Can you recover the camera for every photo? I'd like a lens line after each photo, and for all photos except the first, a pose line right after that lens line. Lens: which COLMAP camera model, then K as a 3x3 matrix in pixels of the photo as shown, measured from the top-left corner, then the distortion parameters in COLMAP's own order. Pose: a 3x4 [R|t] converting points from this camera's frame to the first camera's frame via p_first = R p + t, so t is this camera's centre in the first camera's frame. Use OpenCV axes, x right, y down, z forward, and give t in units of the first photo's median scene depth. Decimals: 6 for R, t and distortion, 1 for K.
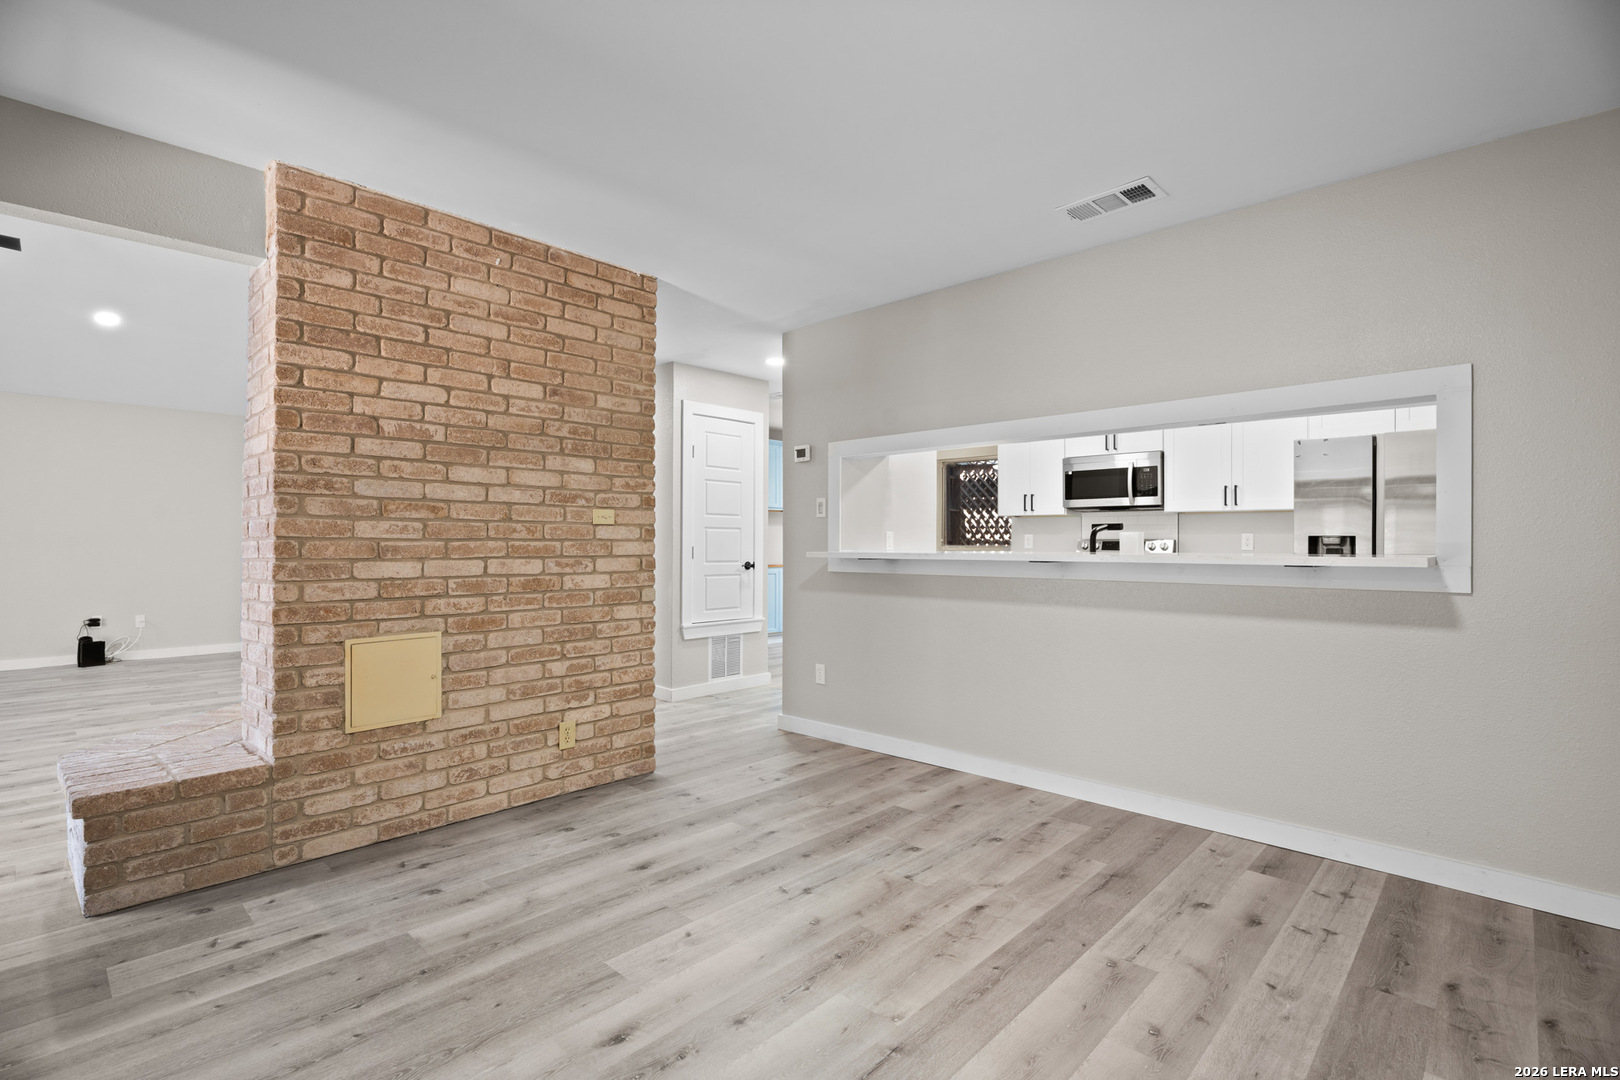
lens RADIAL K [[737.8, 0, 810.9], [0, 737.8, 542.6], [0, 0, 1]] dist [-0.002835, 0.000268]
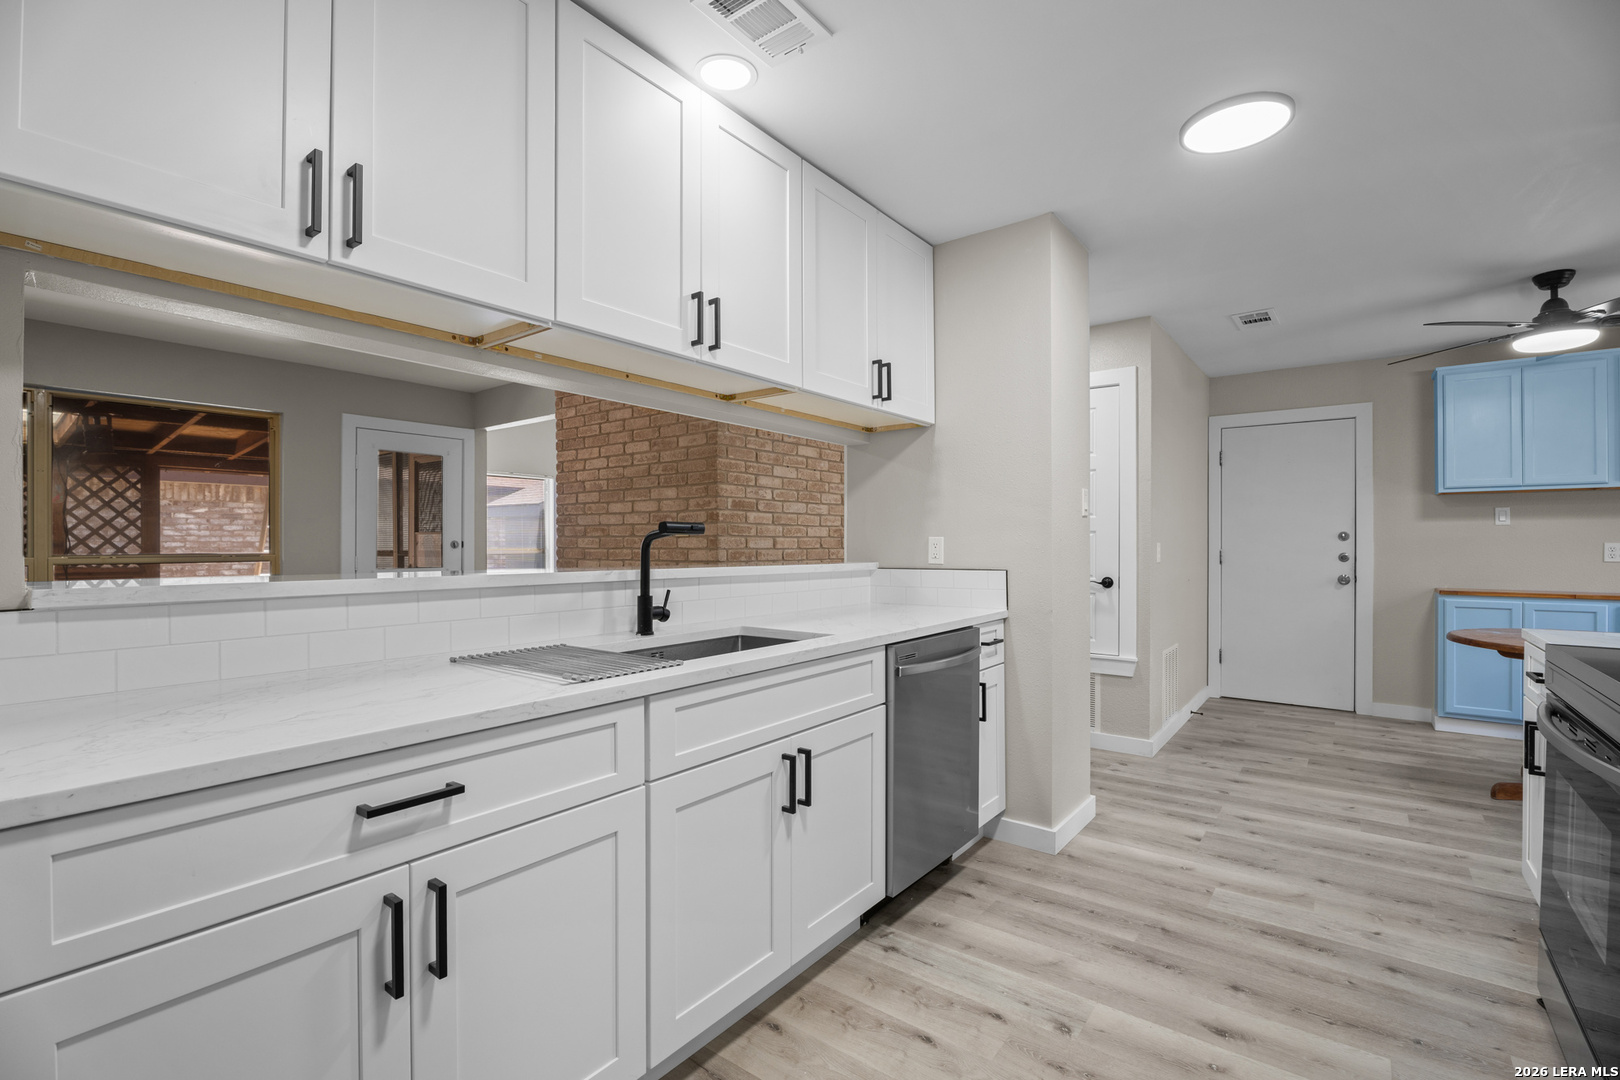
lens RADIAL K [[737.8, 0, 797.3], [0, 737.8, 539.2], [0, 0, 1]] dist [-0.002835, 0.000268]
pose [[0.109374, -0.006345, -0.993980, 1.164626], [0.001324, 0.999980, -0.006238, -0.013299], [0.994000, -0.000634, 0.109380, 1.202674]]
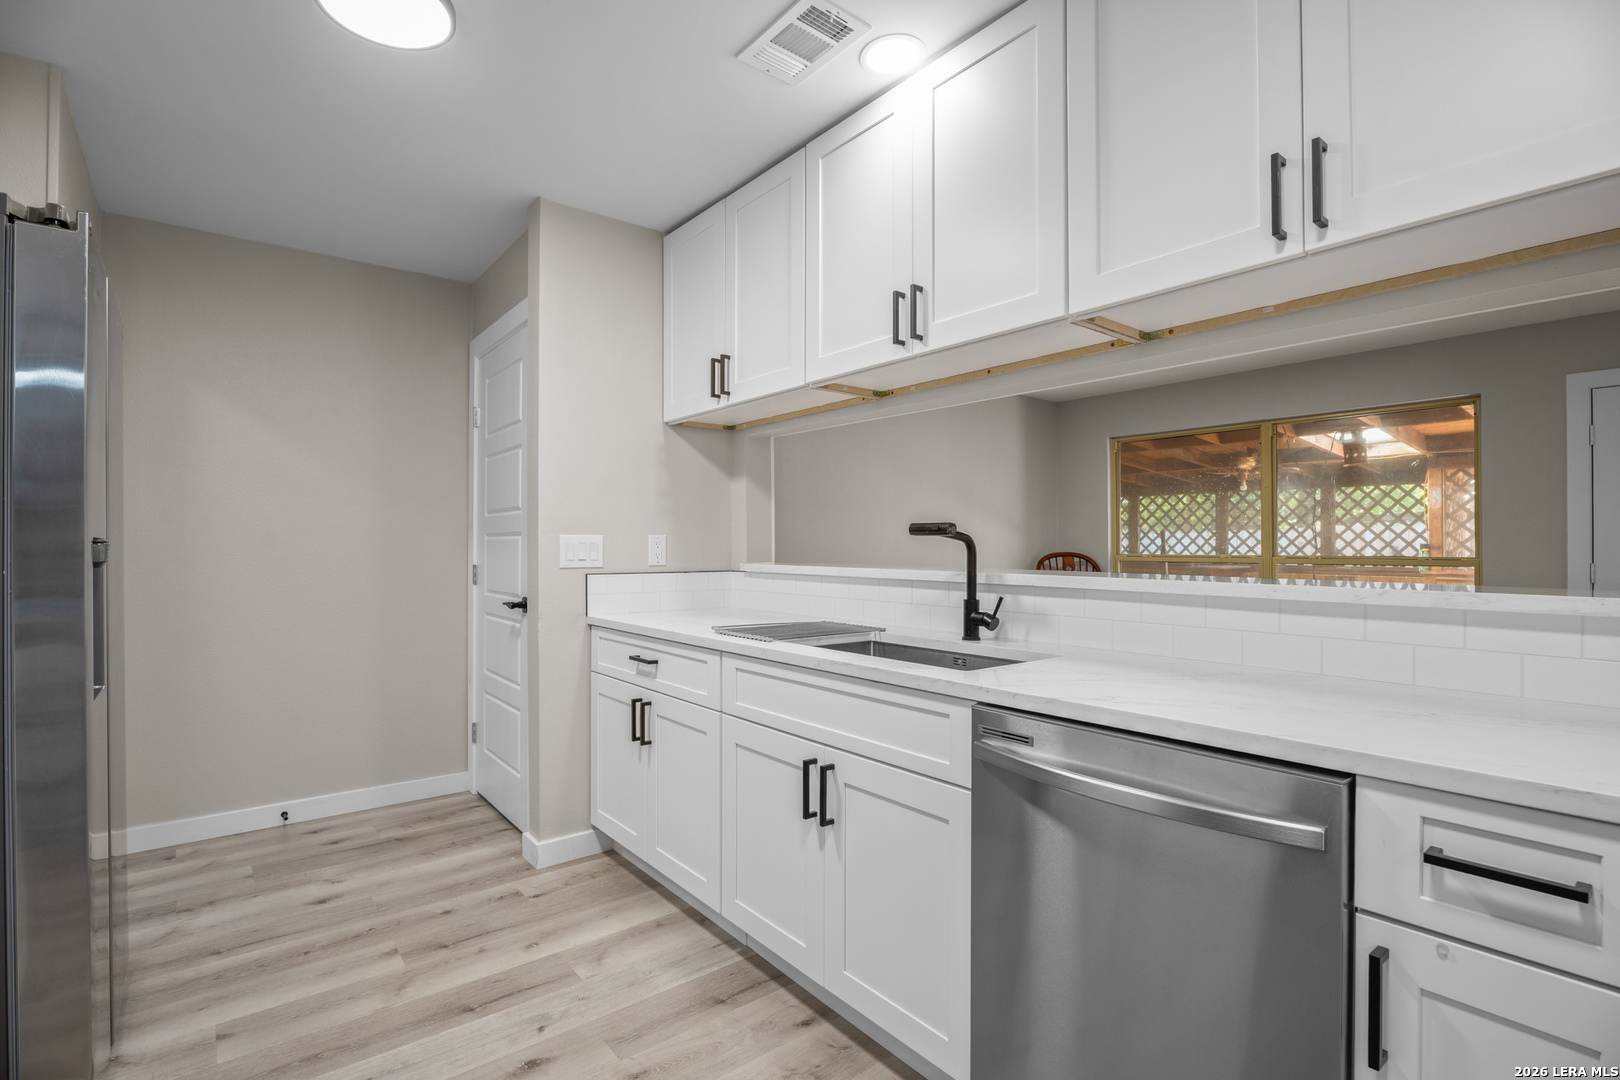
lens RADIAL K [[765.4, 0, 795.9], [0, 765.4, 537.9], [0, 0, 1]] dist [-0.006006, -0.001552]
pose [[-0.989953, -0.001159, 0.141392, -0.258706], [-0.003506, 0.999860, -0.016346, -0.002618], [-0.141353, -0.016678, -0.989819, 2.616367]]
